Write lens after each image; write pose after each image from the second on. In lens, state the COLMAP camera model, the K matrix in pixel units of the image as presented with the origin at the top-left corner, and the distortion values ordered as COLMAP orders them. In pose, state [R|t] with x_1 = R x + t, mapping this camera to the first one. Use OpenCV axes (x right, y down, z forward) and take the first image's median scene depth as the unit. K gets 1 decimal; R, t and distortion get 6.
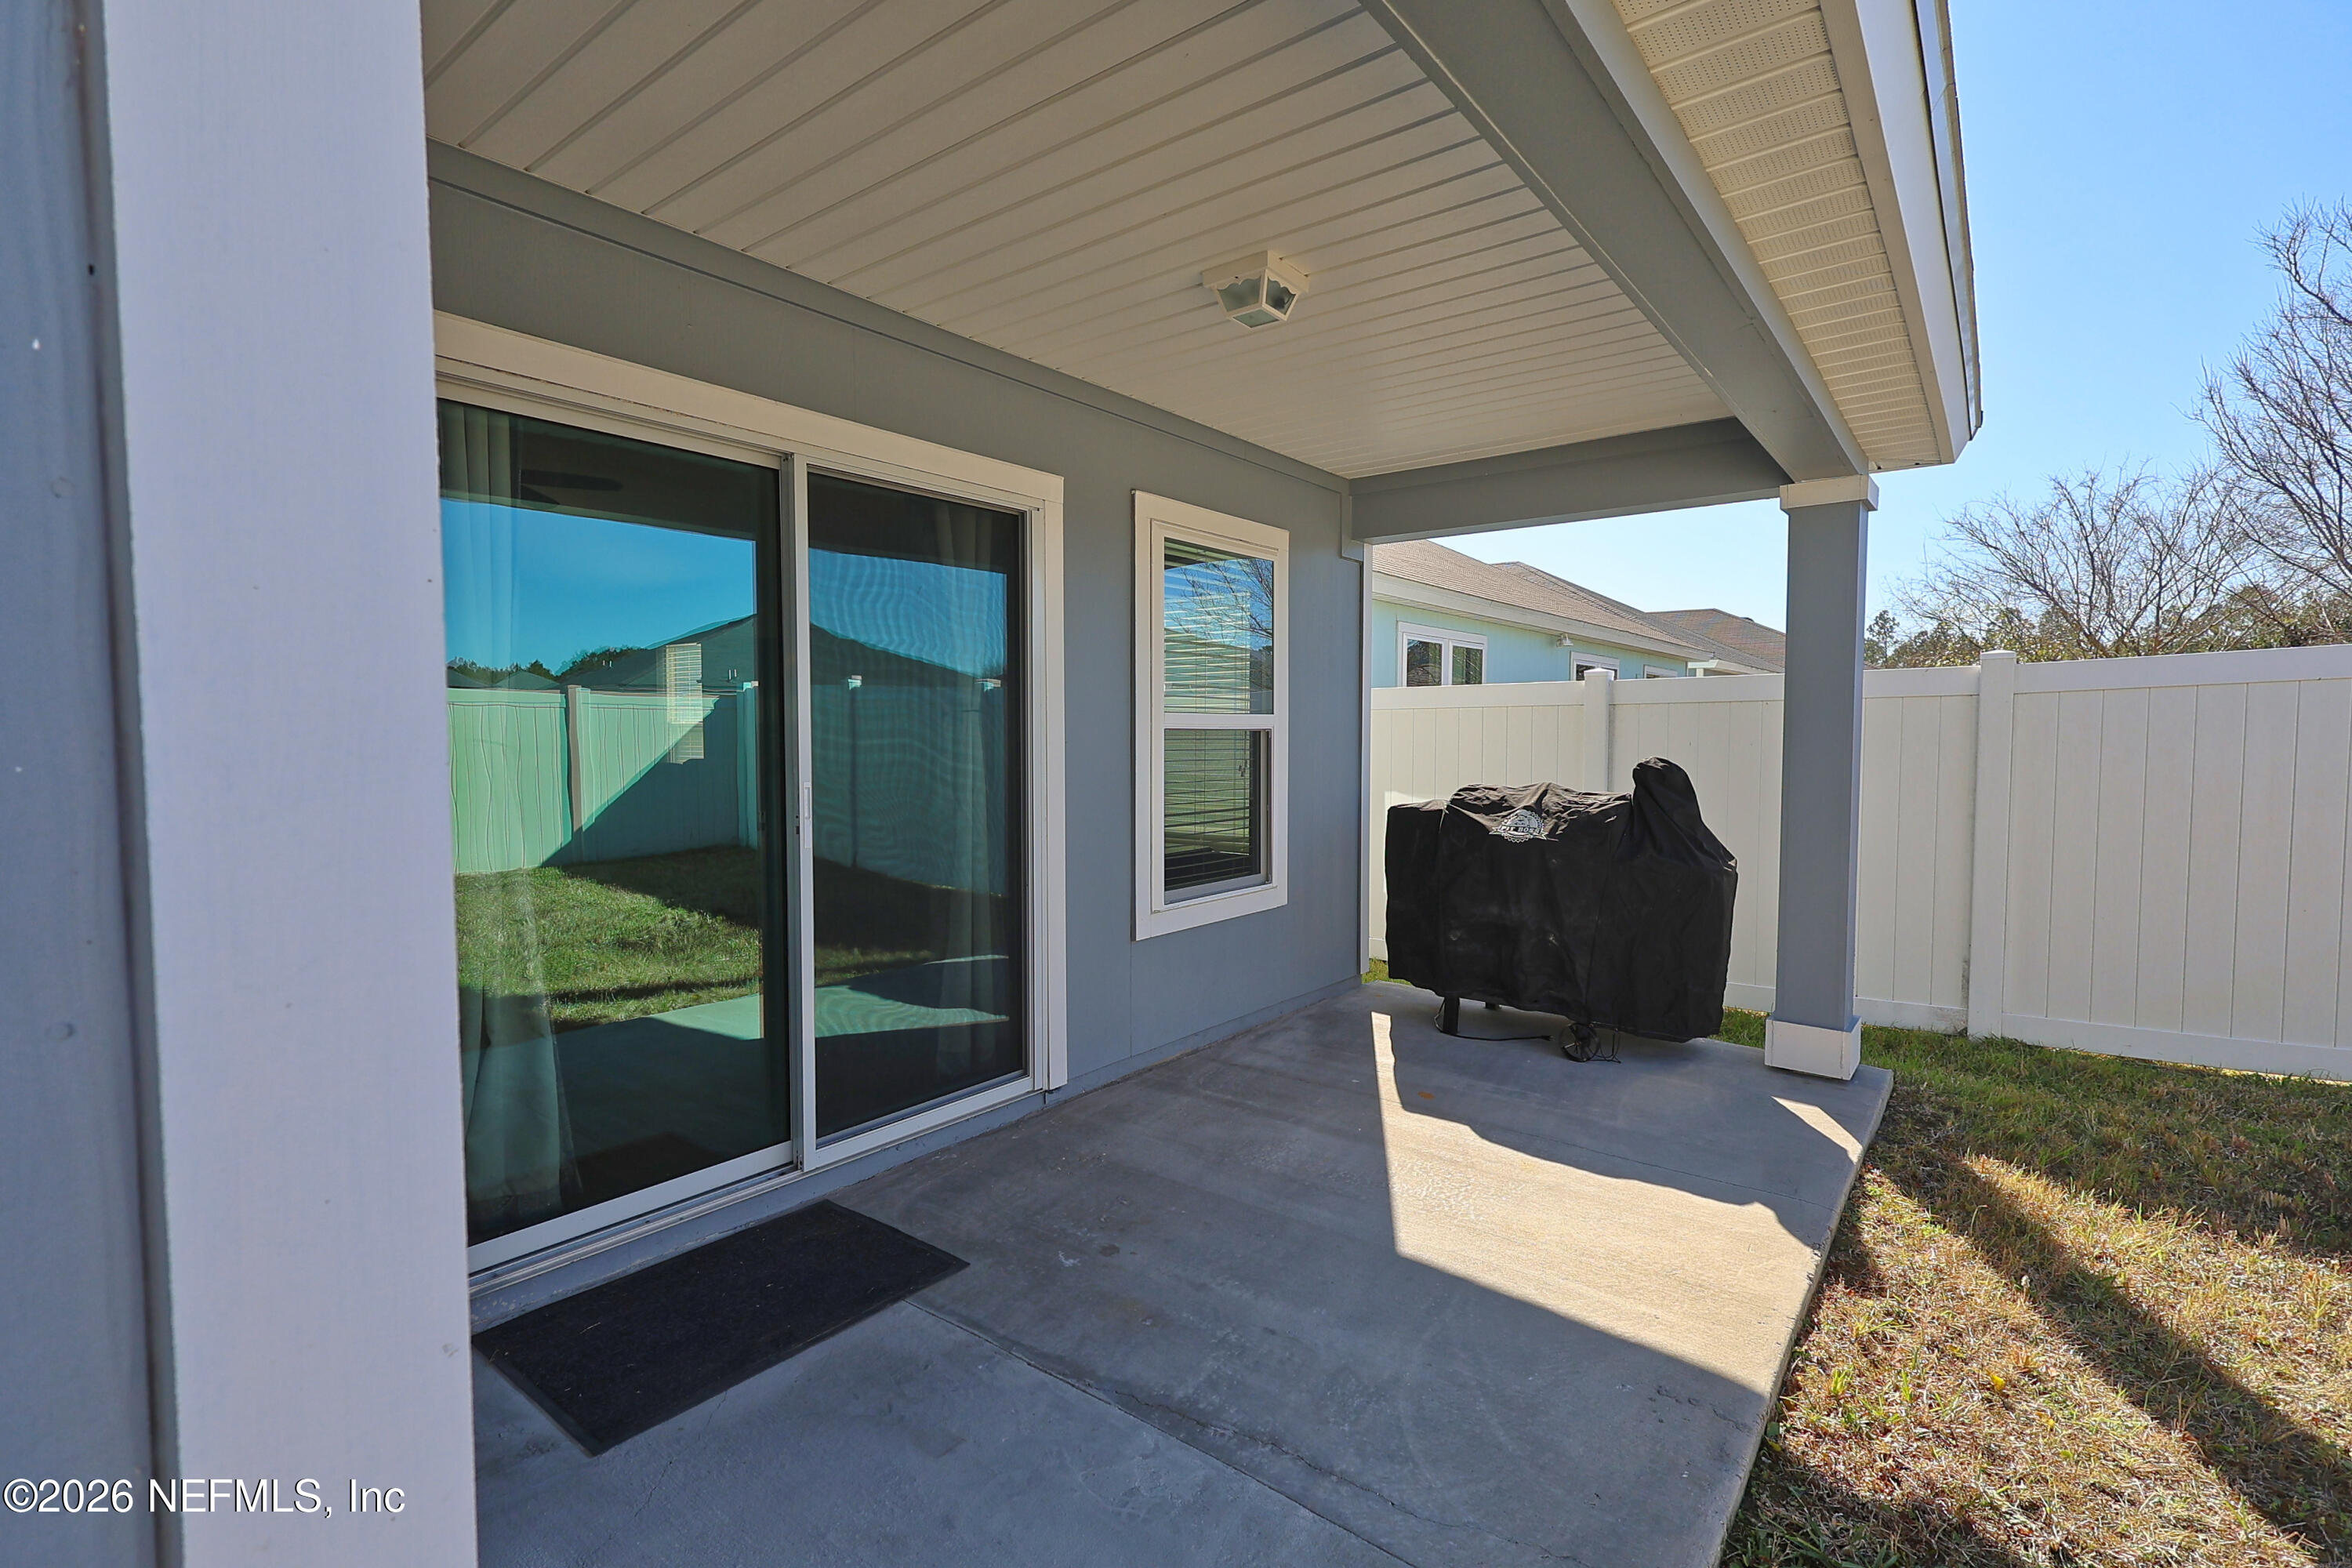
lens RADIAL K [[1091.1, 0, 1176.3], [0, 1091.1, 792.0], [0, 0, 1]] dist [-0.001847, -0.000276]
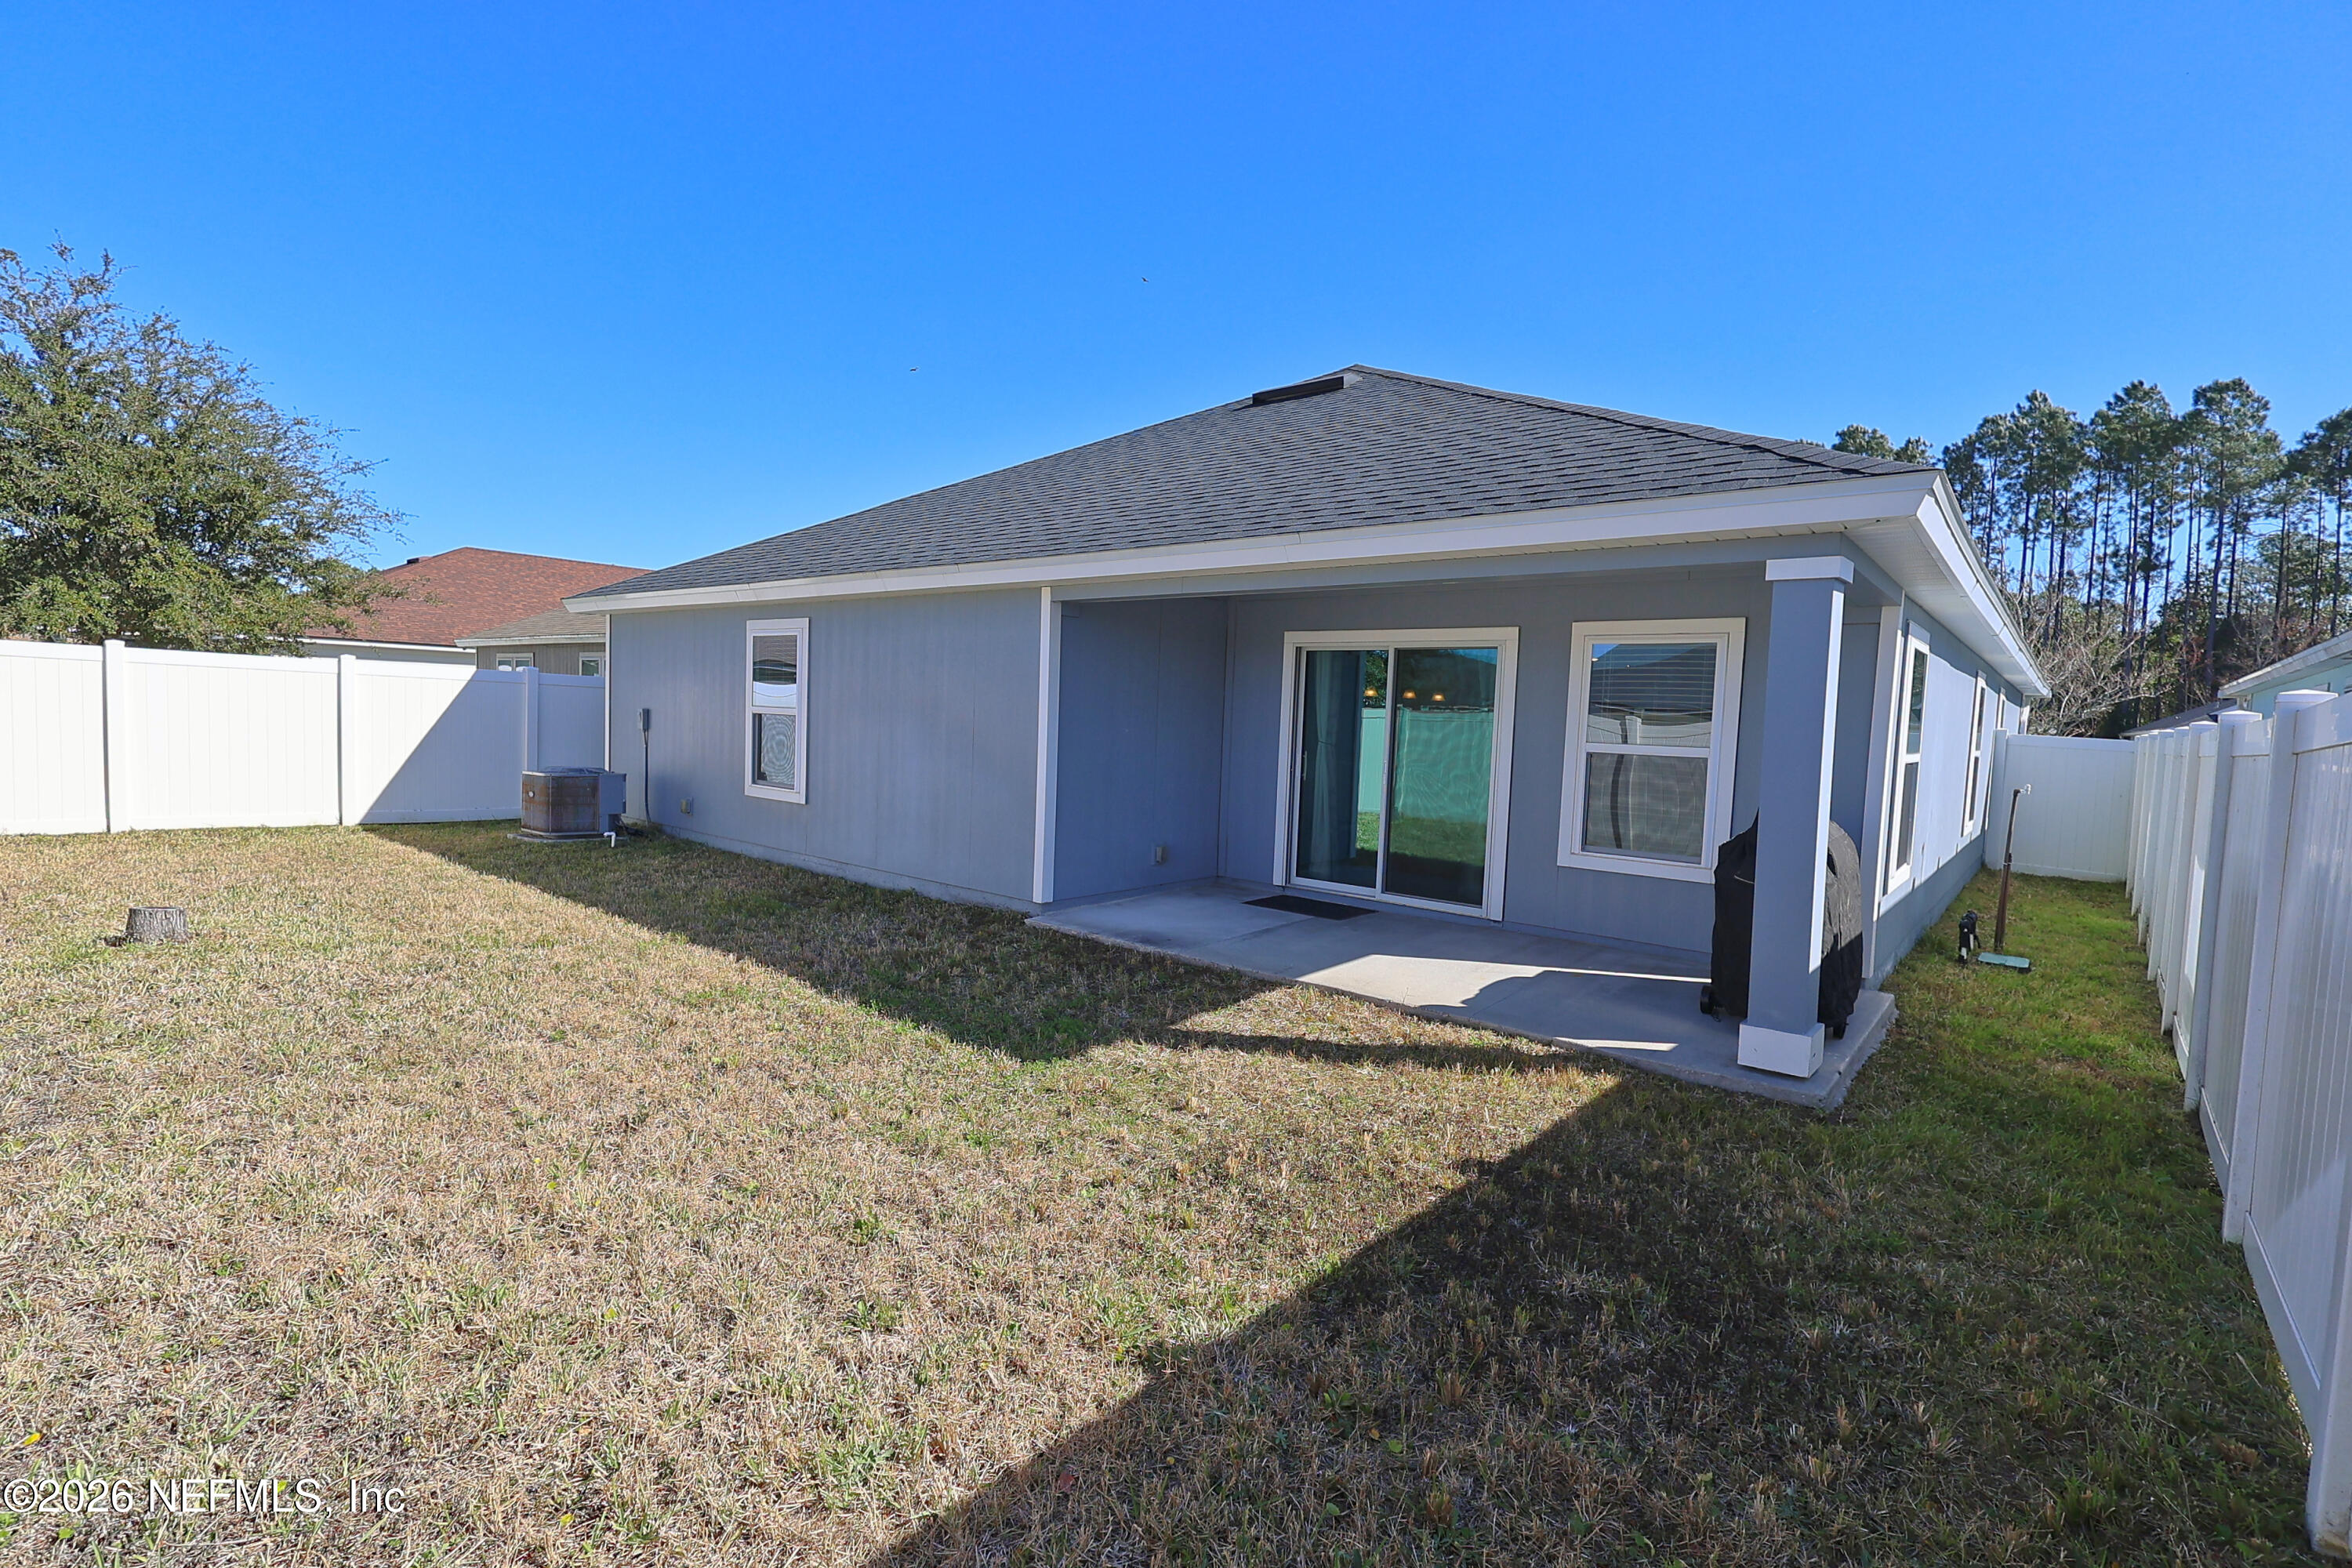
lens RADIAL K [[1091.1, 0, 1176.2], [0, 1091.1, 784.5], [0, 0, 1]] dist [-0.001847, -0.000276]
pose [[-0.028793, 0.060987, -0.997723, 1.819472], [-0.091224, 0.993811, 0.063380, -0.057129], [0.995414, 0.092841, -0.023051, 0.400257]]
